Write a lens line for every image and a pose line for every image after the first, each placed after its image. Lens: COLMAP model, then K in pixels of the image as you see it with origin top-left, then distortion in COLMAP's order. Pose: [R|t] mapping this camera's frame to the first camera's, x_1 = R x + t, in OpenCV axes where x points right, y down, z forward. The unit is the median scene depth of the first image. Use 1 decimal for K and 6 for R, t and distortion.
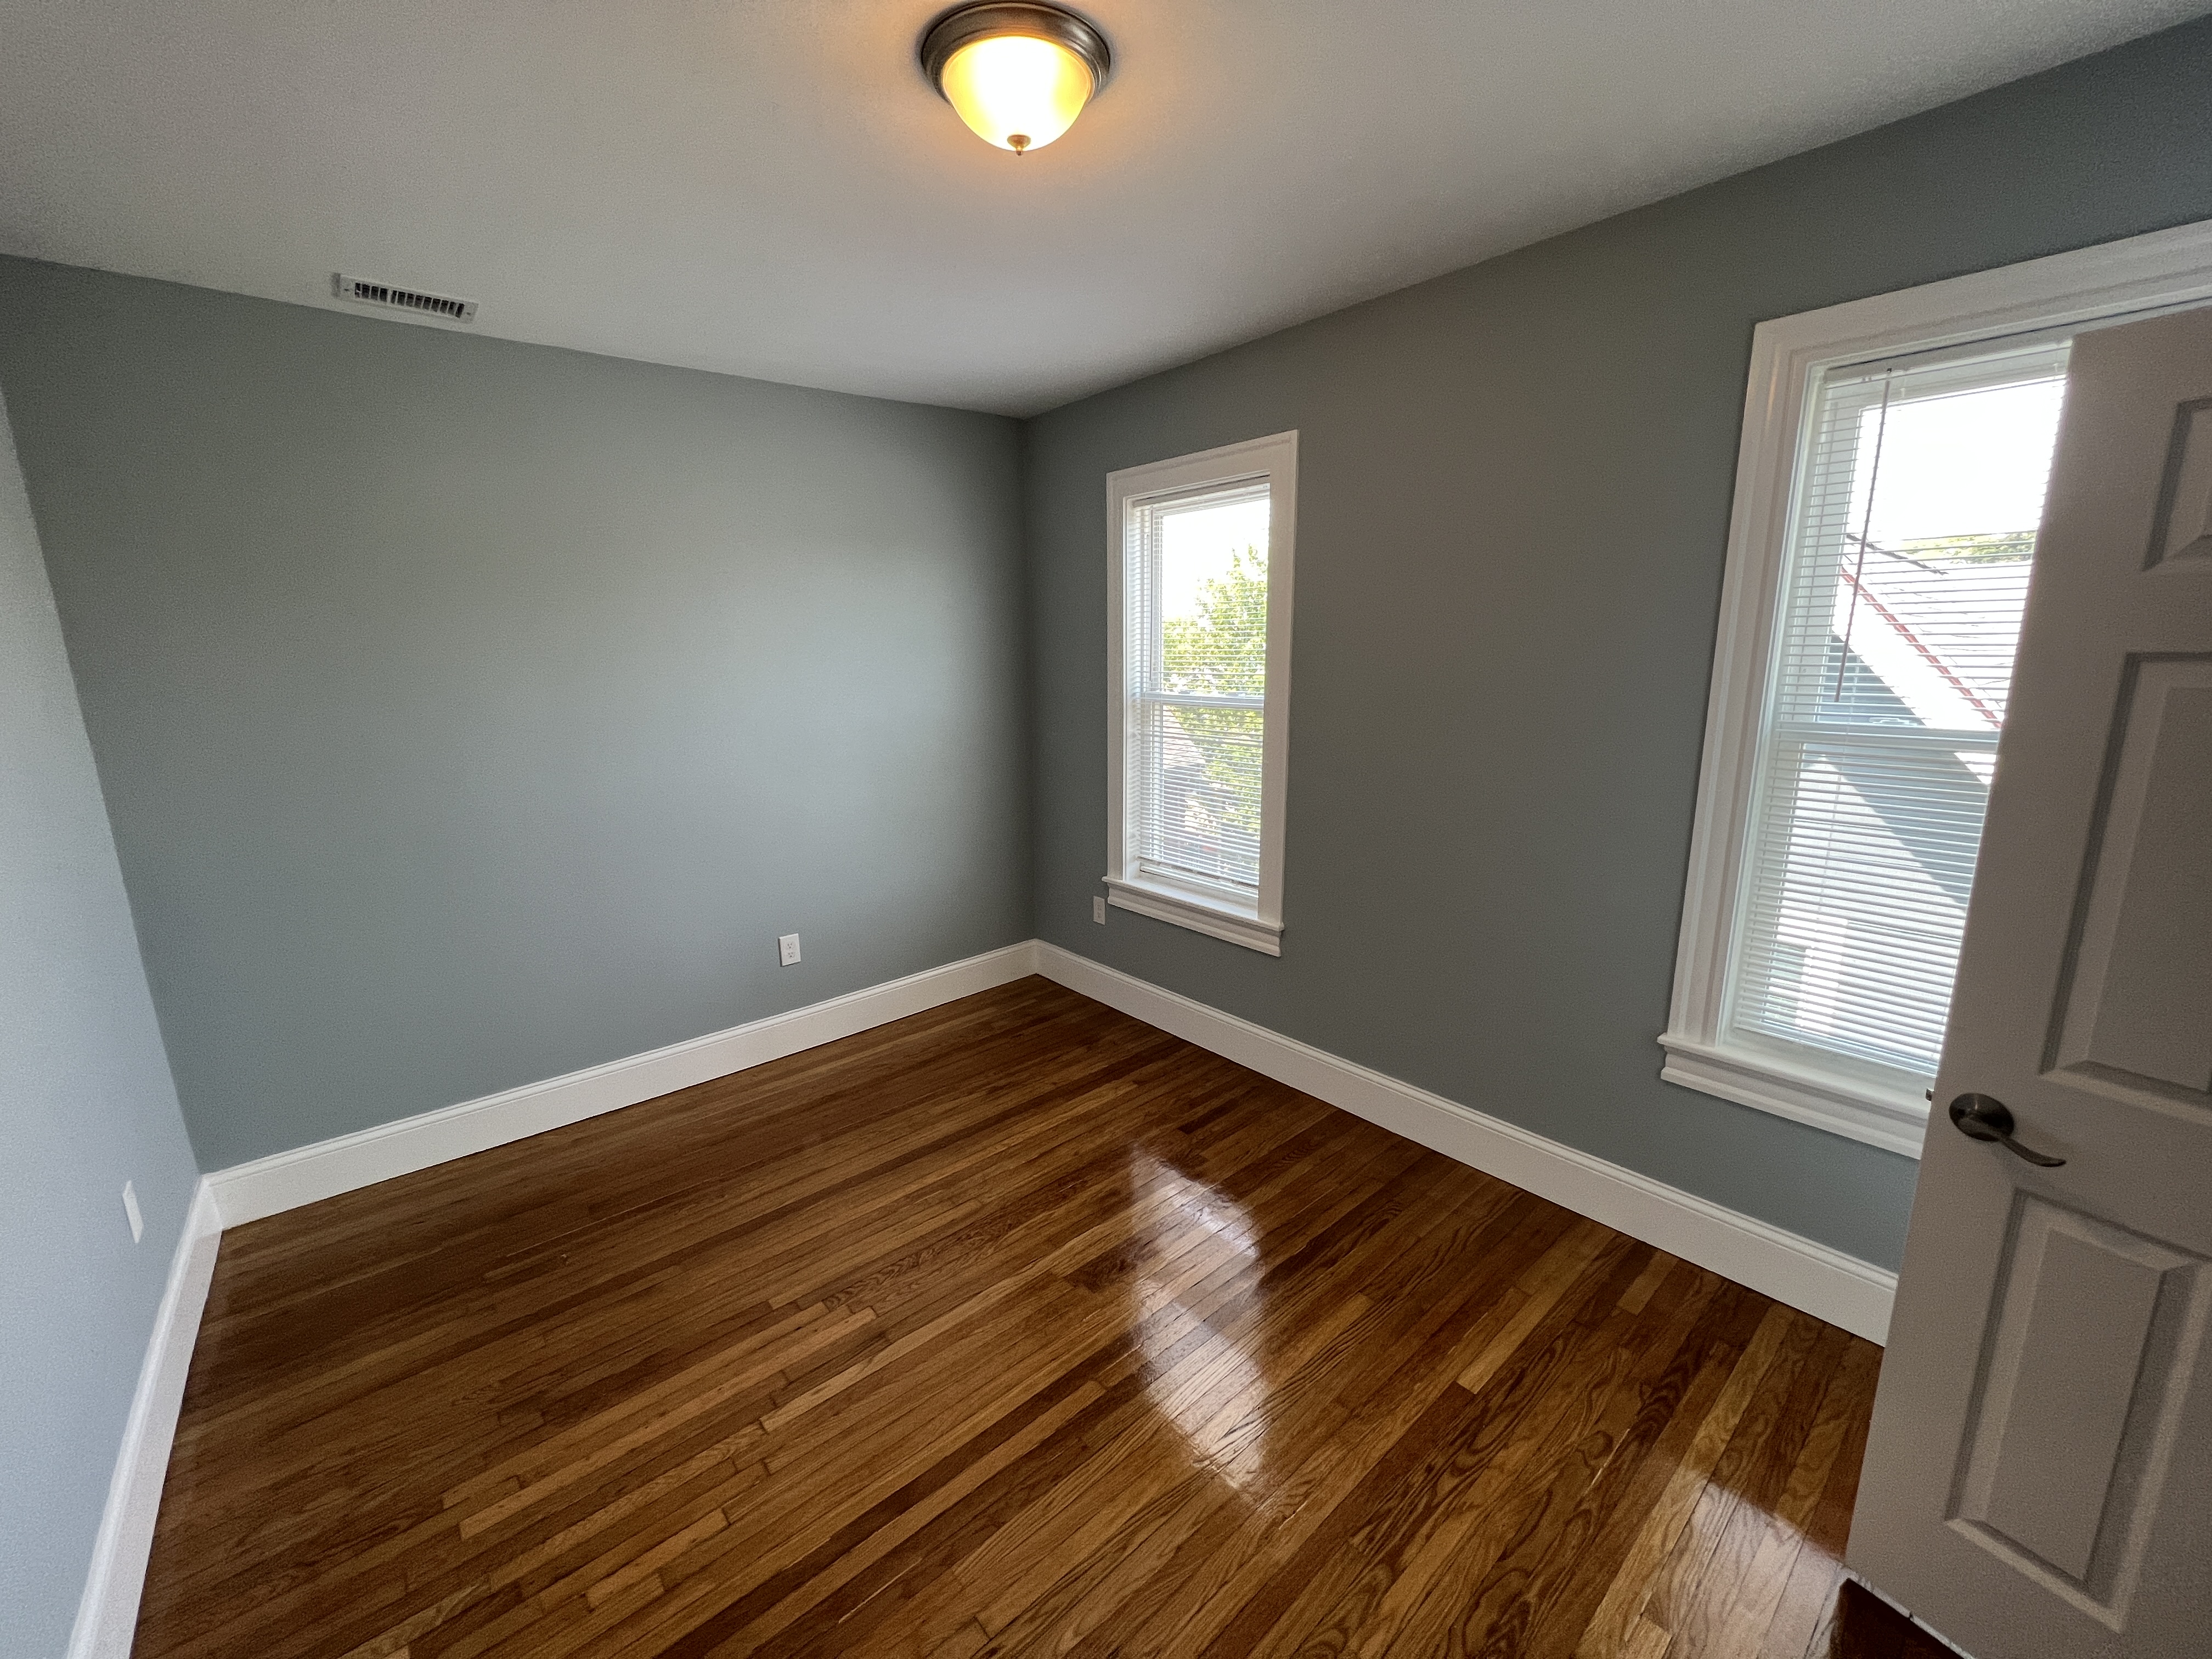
lens RADIAL K [[883.0, 0, 1103.0], [0, 883.0, 827.6], [0, 0, 1]] dist [-0.004214, 0.001040]
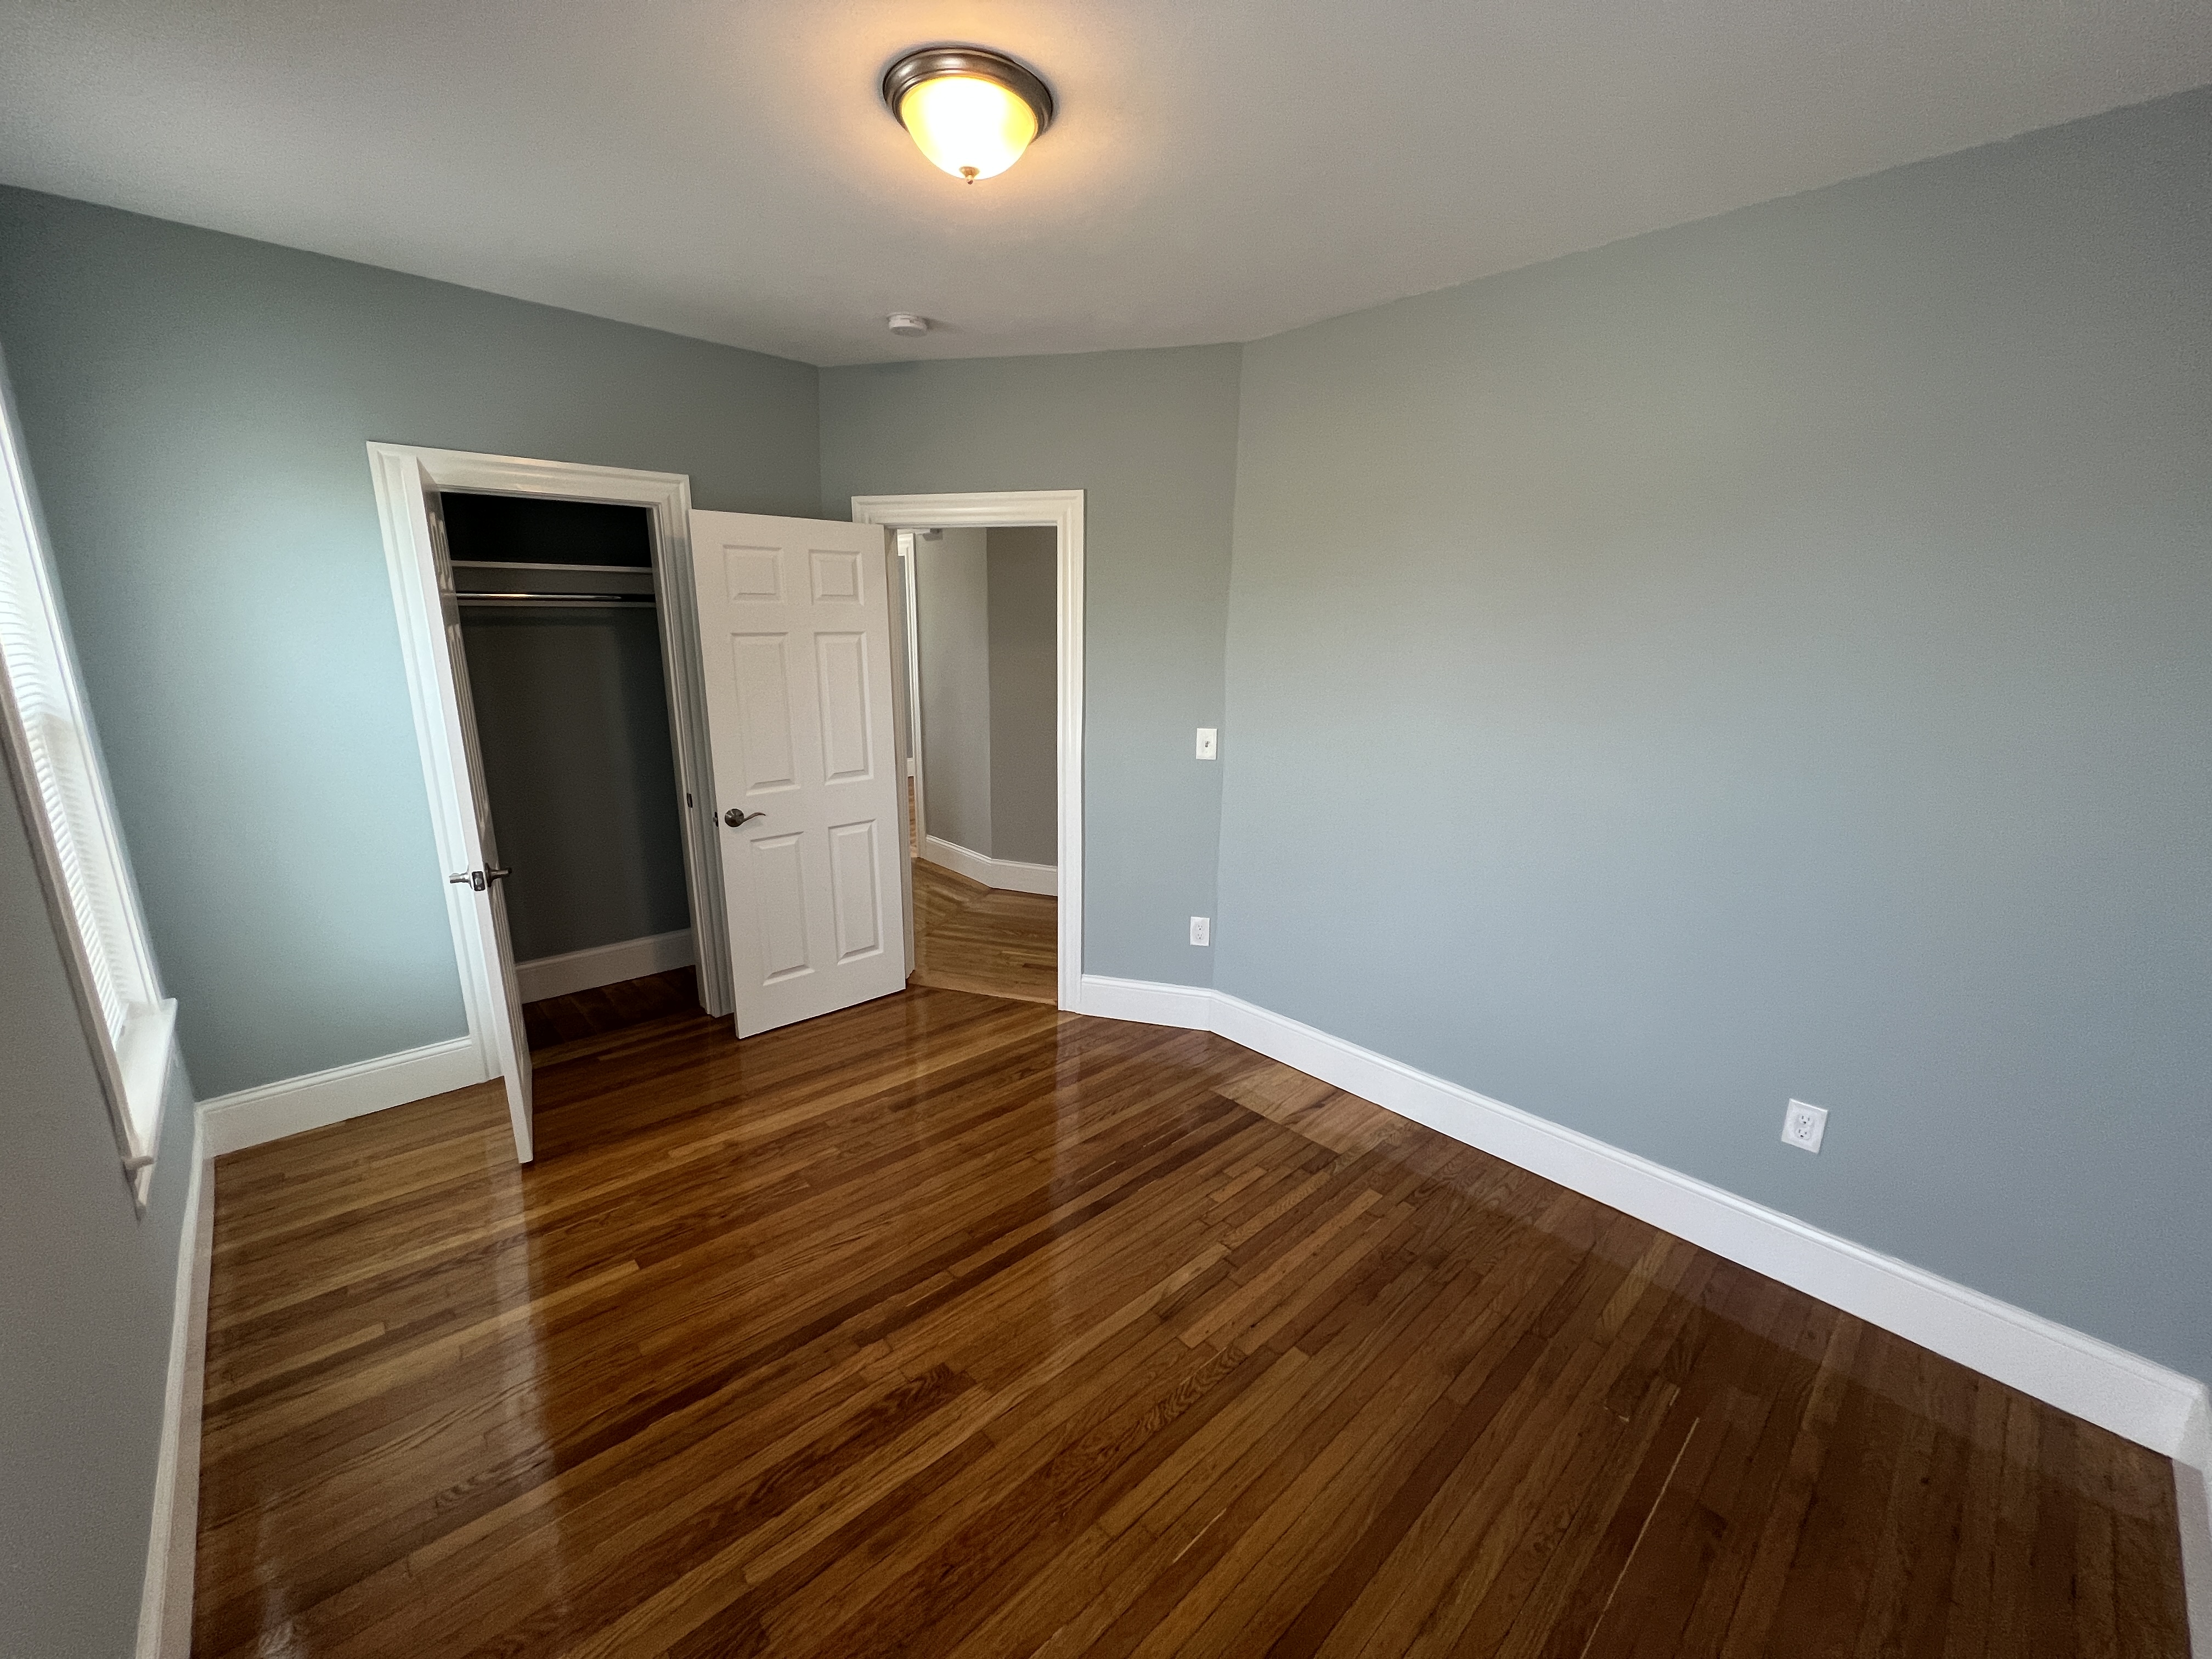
lens RADIAL K [[883.0, 0, 1103.0], [0, 883.0, 827.6], [0, 0, 1]] dist [-0.004214, 0.001040]
pose [[-0.999276, 0.009487, -0.036848, -0.149362], [-0.006691, 0.909523, 0.415601, -0.338943], [0.037457, 0.415546, -0.908801, 1.657805]]
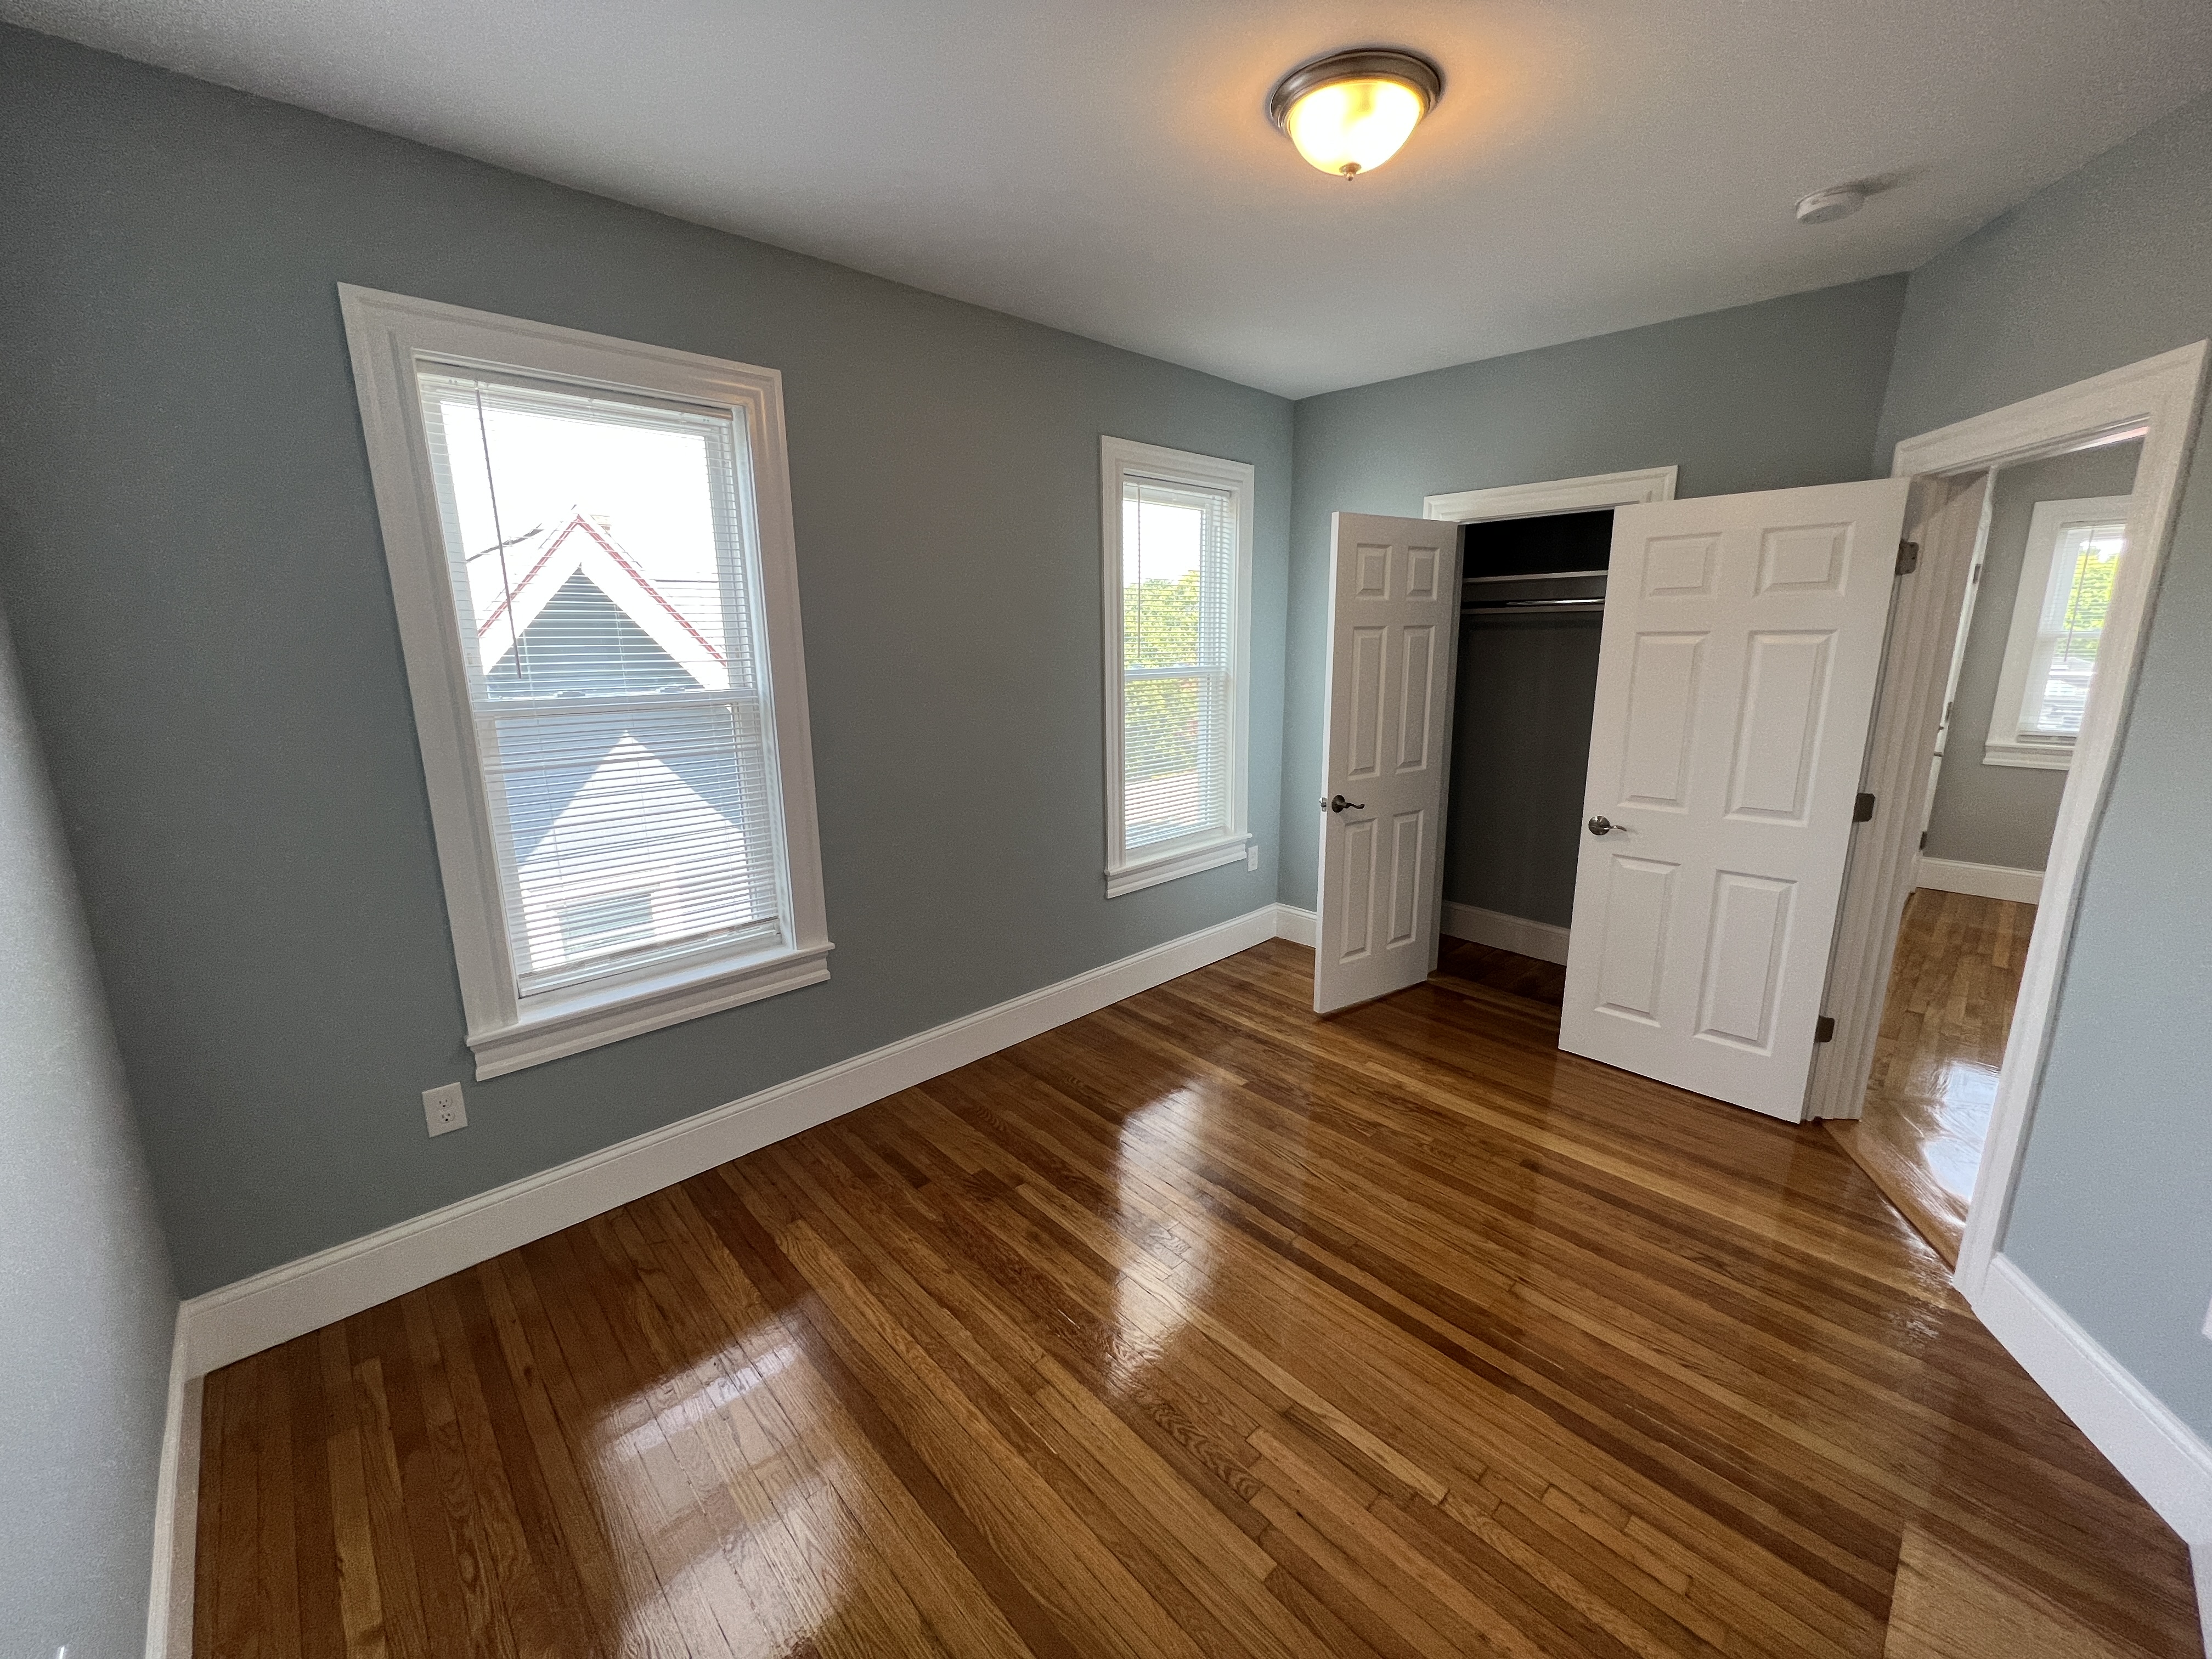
lens RADIAL K [[882.4, 0, 1106.0], [0, 882.4, 829.5], [0, 0, 1]] dist [0.005412, -0.000377]
pose [[-0.052710, -0.207615, 0.976789, -0.958940], [0.205332, 0.954995, 0.214063, -0.189948], [-0.977272, 0.211849, -0.007708, 1.047960]]
